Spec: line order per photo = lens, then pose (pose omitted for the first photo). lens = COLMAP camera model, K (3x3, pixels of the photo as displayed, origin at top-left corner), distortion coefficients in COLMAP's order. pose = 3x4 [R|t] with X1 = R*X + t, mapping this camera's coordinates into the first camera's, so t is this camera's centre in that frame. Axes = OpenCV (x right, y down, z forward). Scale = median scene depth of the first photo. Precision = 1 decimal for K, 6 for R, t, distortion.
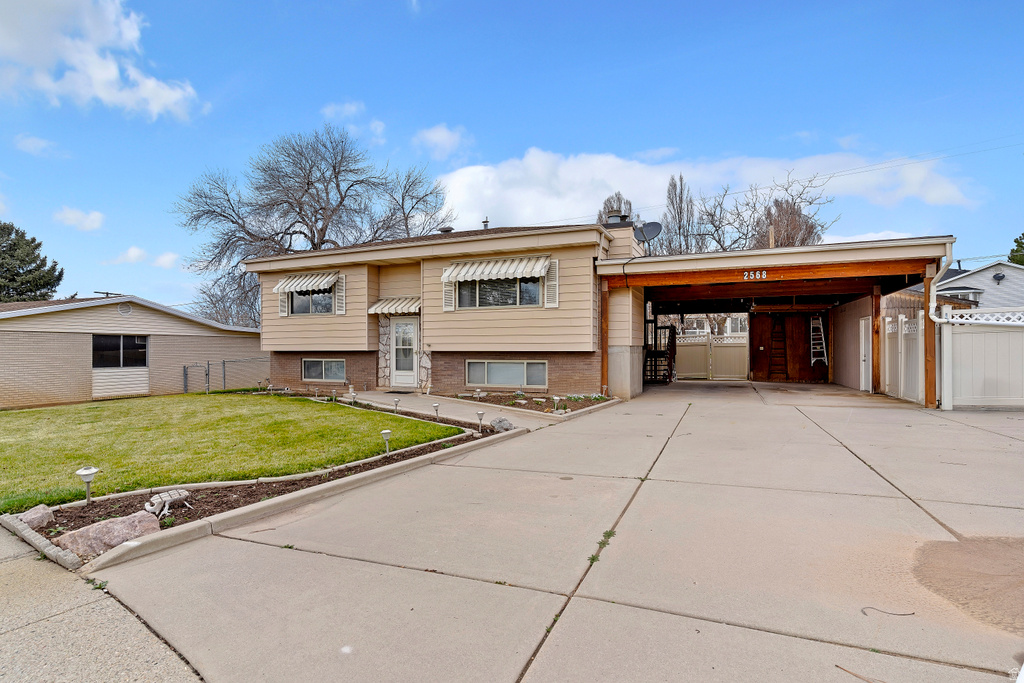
lens RADIAL K [[493.1, 0, 509.8], [0, 493.1, 344.0], [0, 0, 1]] dist [0.003511, -0.000675]
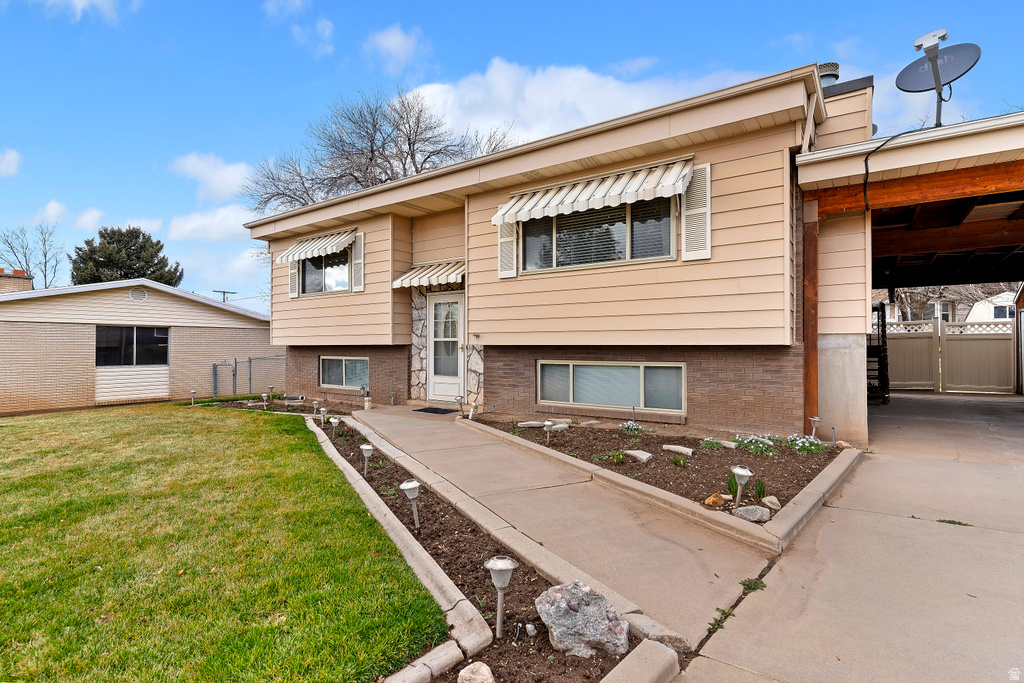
lens RADIAL K [[493.1, 0, 513.3], [0, 493.1, 338.8], [0, 0, 1]] dist [0.003511, -0.000675]
pose [[0.979785, -0.002330, -0.200038, 0.001160], [0.001612, 0.999992, -0.003751, 0.008066], [0.200045, 0.003353, 0.979781, 0.391596]]
